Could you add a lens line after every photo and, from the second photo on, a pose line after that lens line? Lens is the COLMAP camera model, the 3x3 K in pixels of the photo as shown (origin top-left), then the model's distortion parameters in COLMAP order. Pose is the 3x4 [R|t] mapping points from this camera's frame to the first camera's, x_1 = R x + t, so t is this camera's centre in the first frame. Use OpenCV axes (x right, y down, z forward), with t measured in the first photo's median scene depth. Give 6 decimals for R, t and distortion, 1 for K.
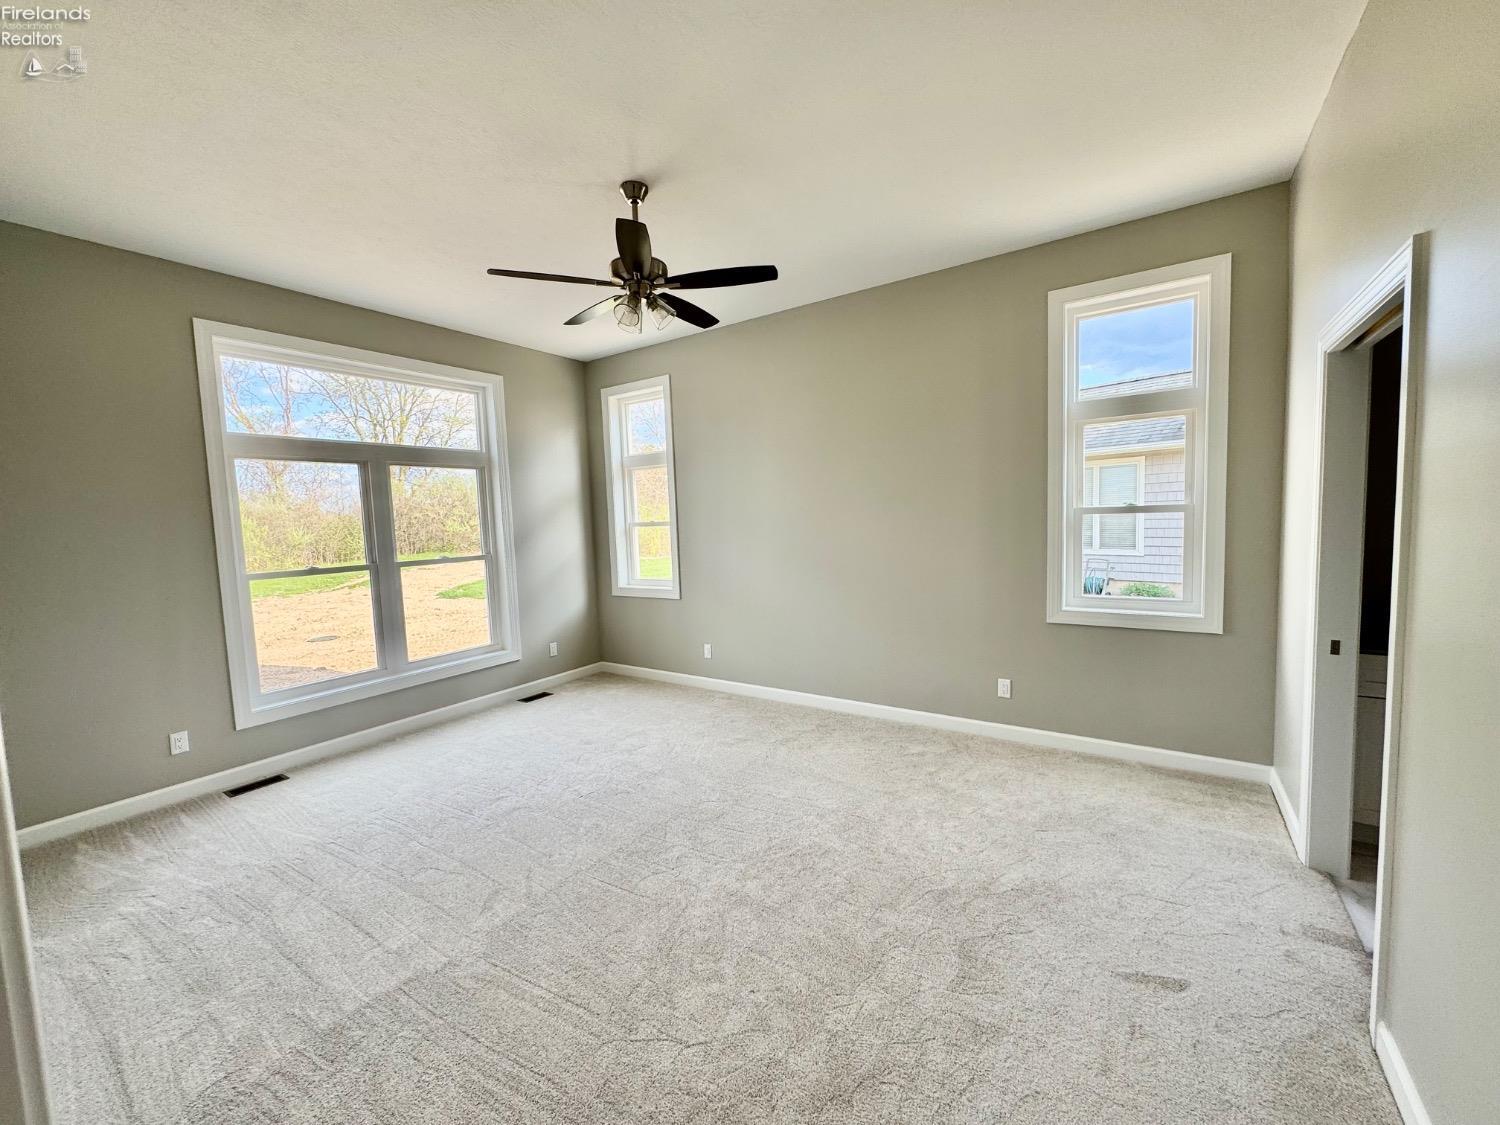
lens RADIAL K [[599.8, 0, 745.3], [0, 599.8, 560.2], [0, 0, 1]] dist [-0.004824, 0.000610]
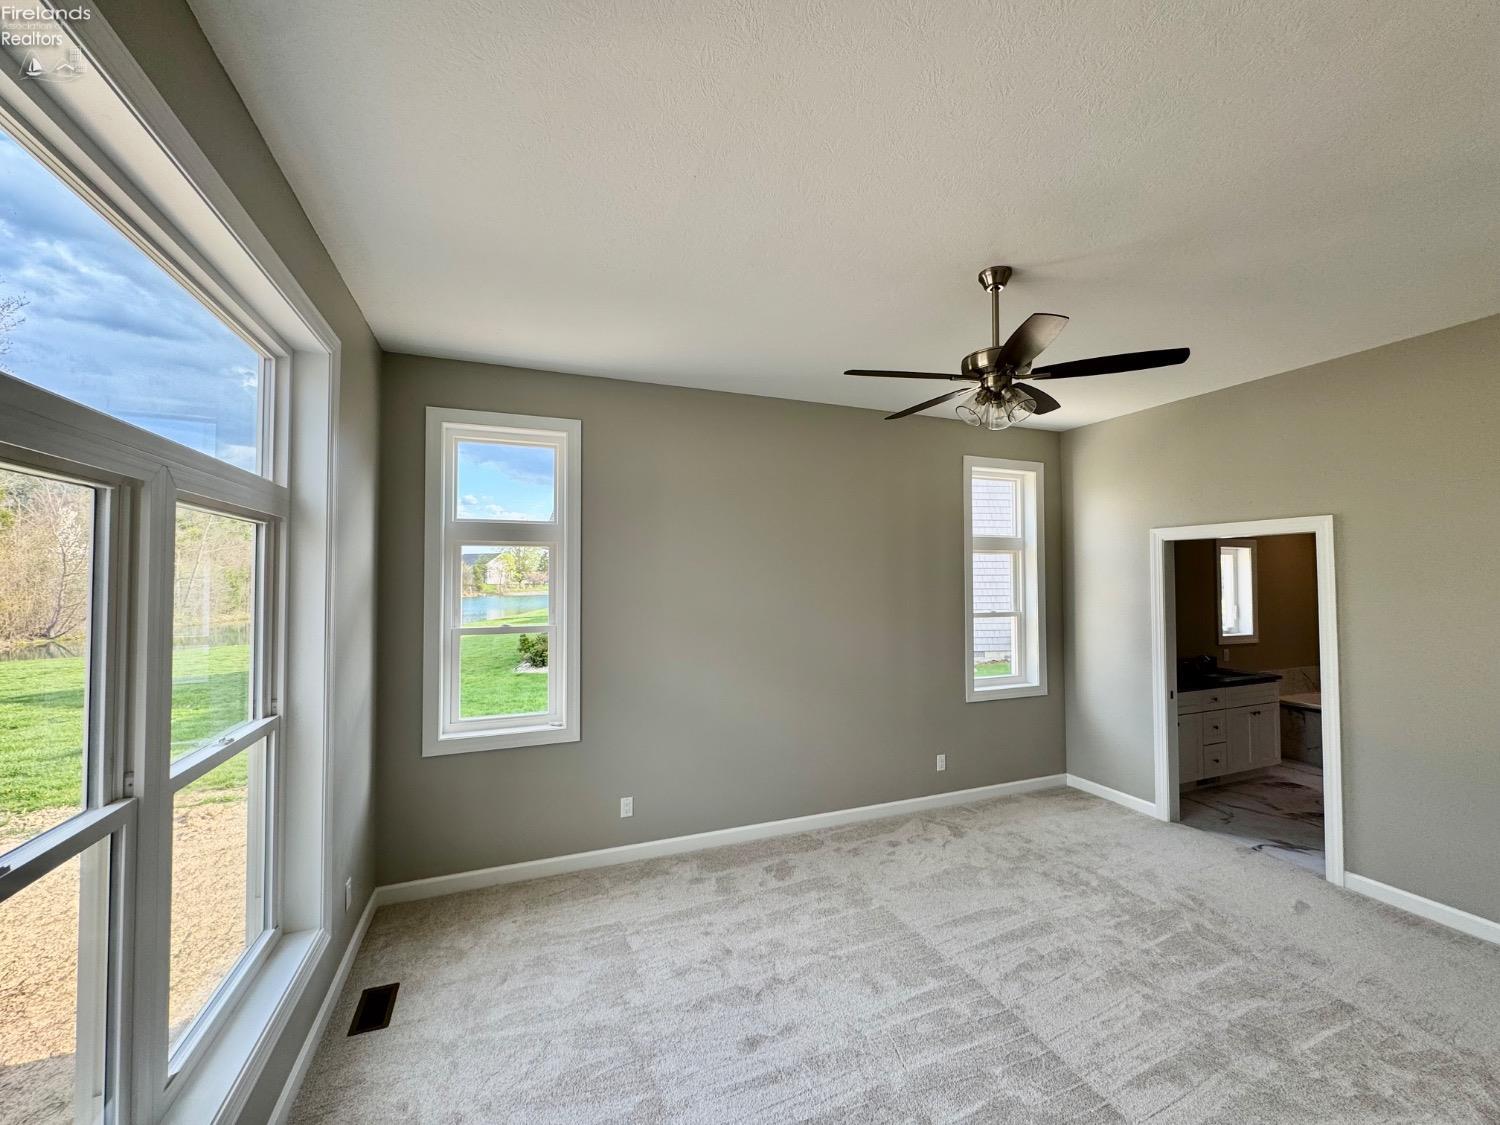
lens RADIAL K [[599.8, 0, 744.4], [0, 599.8, 560.8], [0, 0, 1]] dist [-0.004824, 0.000610]
pose [[0.559307, 0.061073, 0.826708, -0.644507], [0.045035, 0.993571, -0.103869, -0.065610], [-0.827736, 0.095326, 0.552961, 0.496217]]
